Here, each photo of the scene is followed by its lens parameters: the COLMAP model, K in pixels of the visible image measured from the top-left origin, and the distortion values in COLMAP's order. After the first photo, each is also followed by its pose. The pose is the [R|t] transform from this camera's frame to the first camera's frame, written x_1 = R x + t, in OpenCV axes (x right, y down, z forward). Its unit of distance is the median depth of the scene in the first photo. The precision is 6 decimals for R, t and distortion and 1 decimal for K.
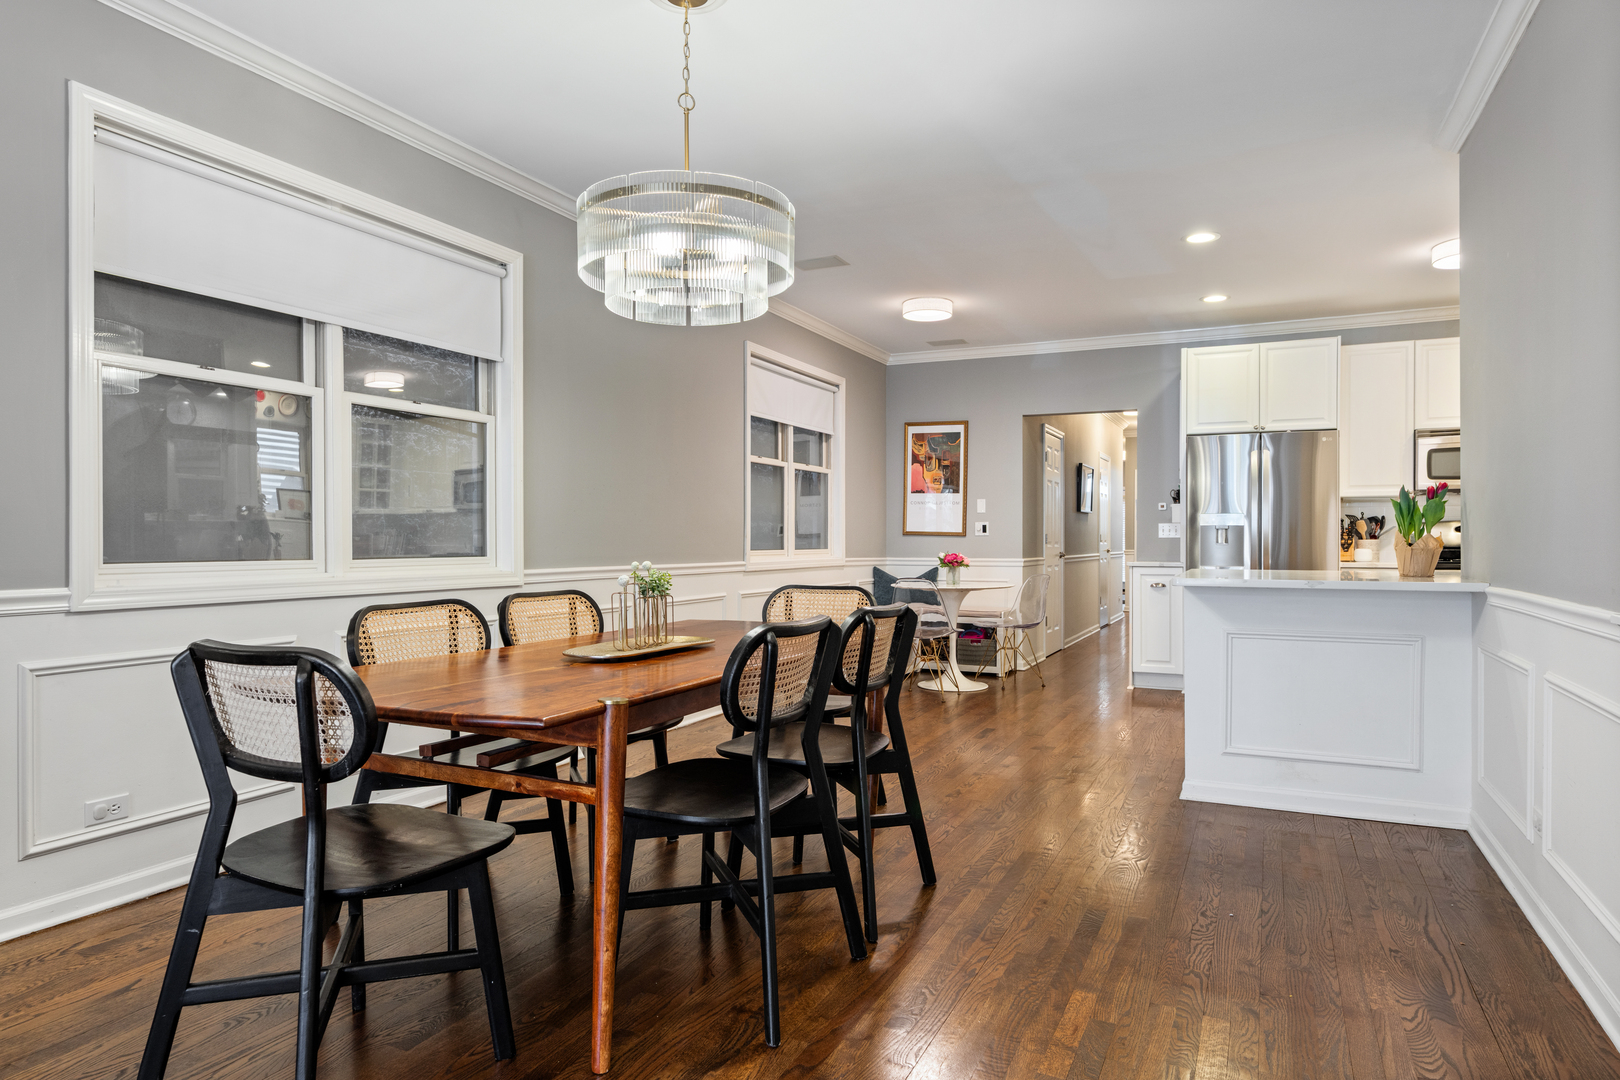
lens RADIAL K [[952.1, 0, 792.0], [0, 952.1, 540.6], [0, 0, 1]] dist [-0.000260, 0.000204]
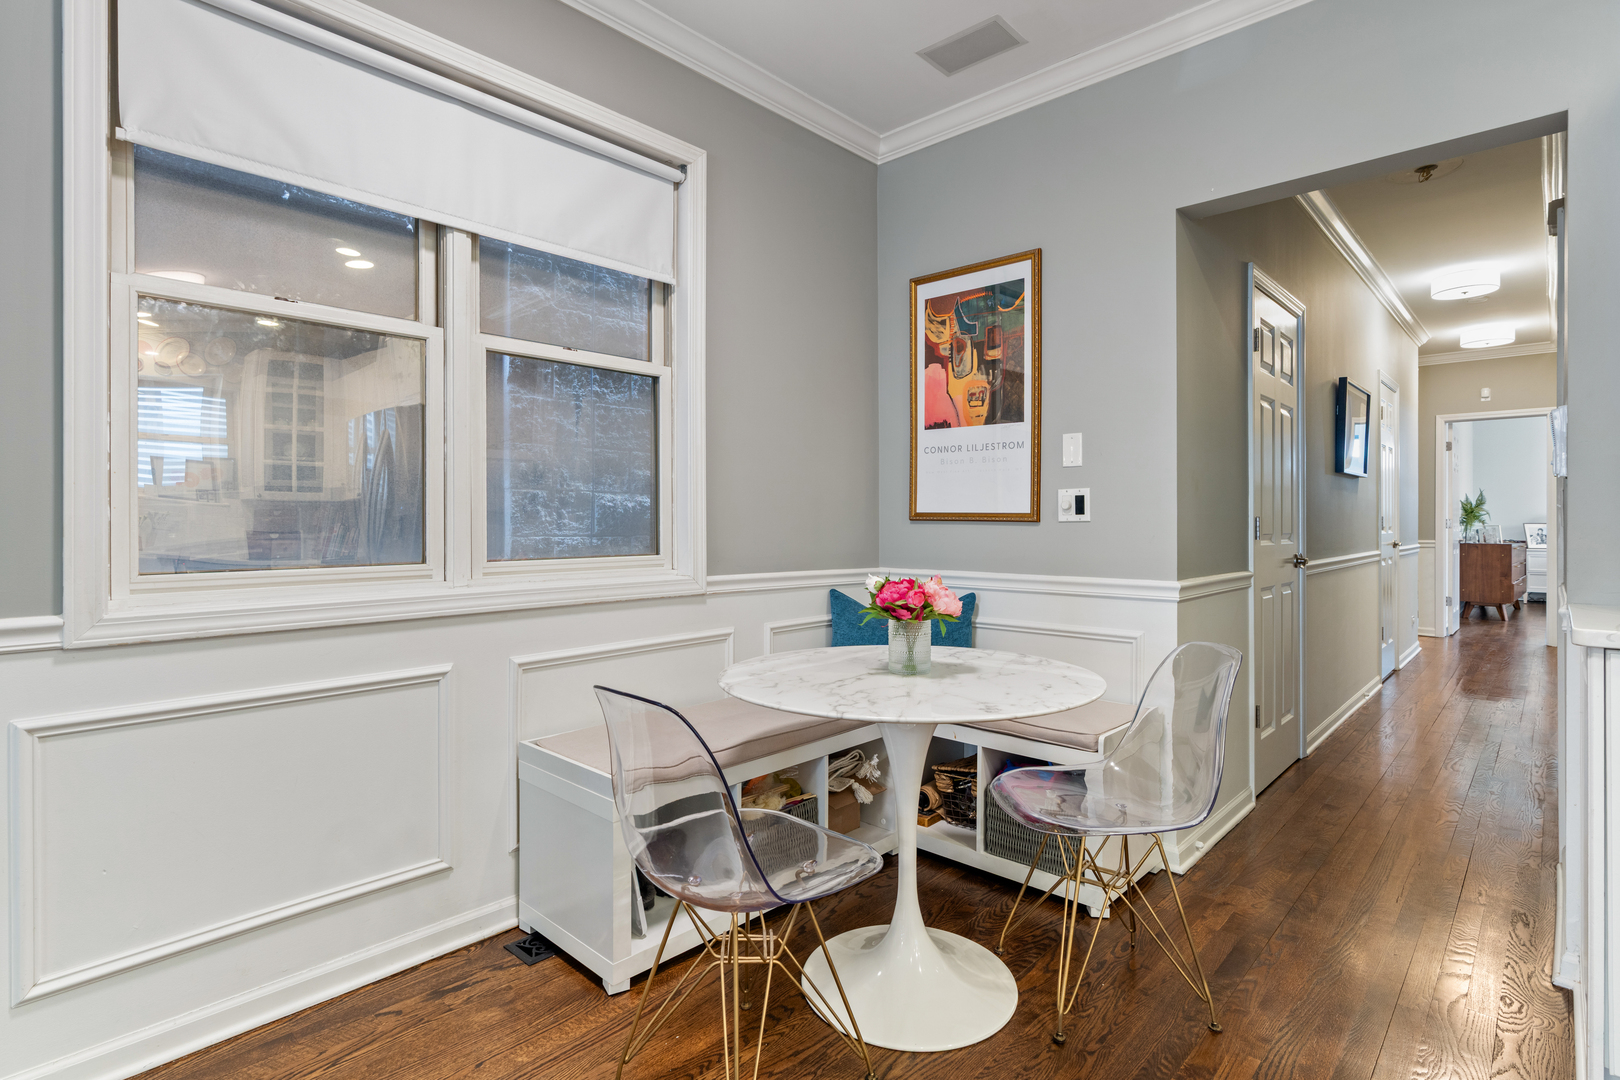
lens RADIAL K [[809.5, 0, 811.8], [0, 809.5, 524.5], [0, 0, 1]] dist [-0.002082, -0.000078]
pose [[0.960175, -0.002979, -0.279384, 0.188420], [0.003273, 0.999994, 0.000585, -0.004371], [0.279381, -0.001476, 0.960179, 0.630090]]
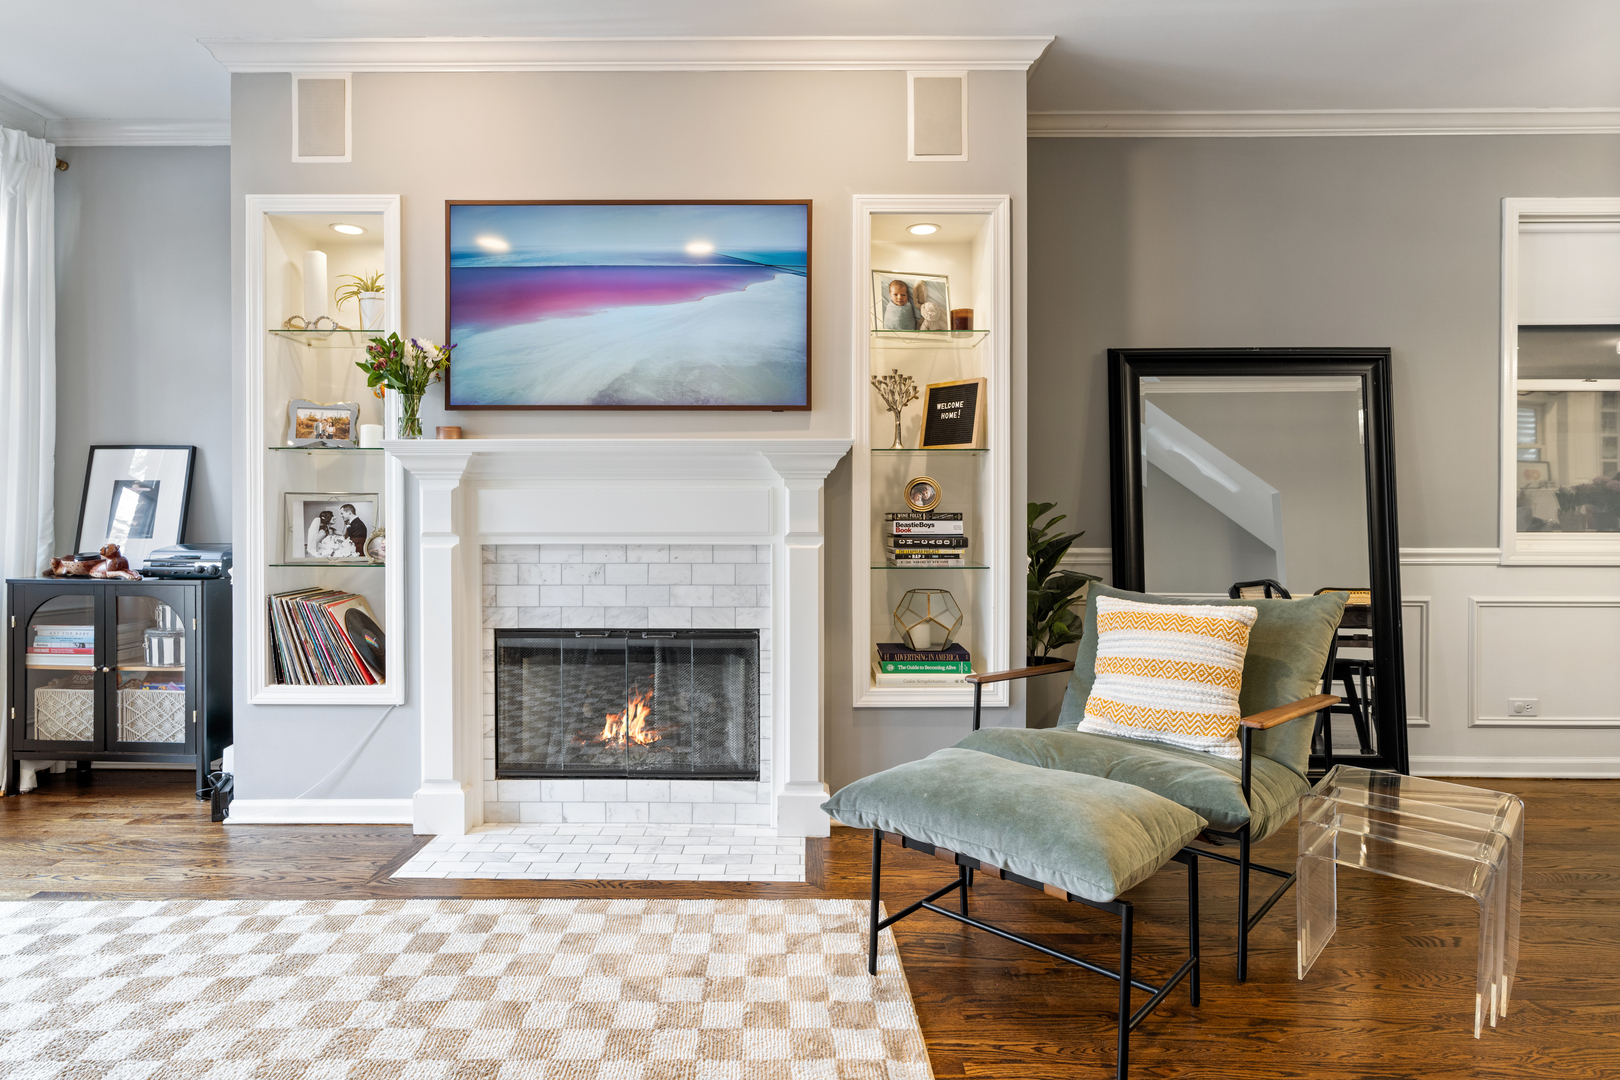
lens RADIAL K [[876.1, 0, 794.0], [0, 876.1, 512.9], [0, 0, 1]] dist [-0.002409, -0.000033]
pose [[0.434418, 0.002203, -0.900709, -0.009195], [-0.001765, 0.999997, 0.001595, -0.001405], [0.900710, 0.000897, 0.434420, -0.181740]]
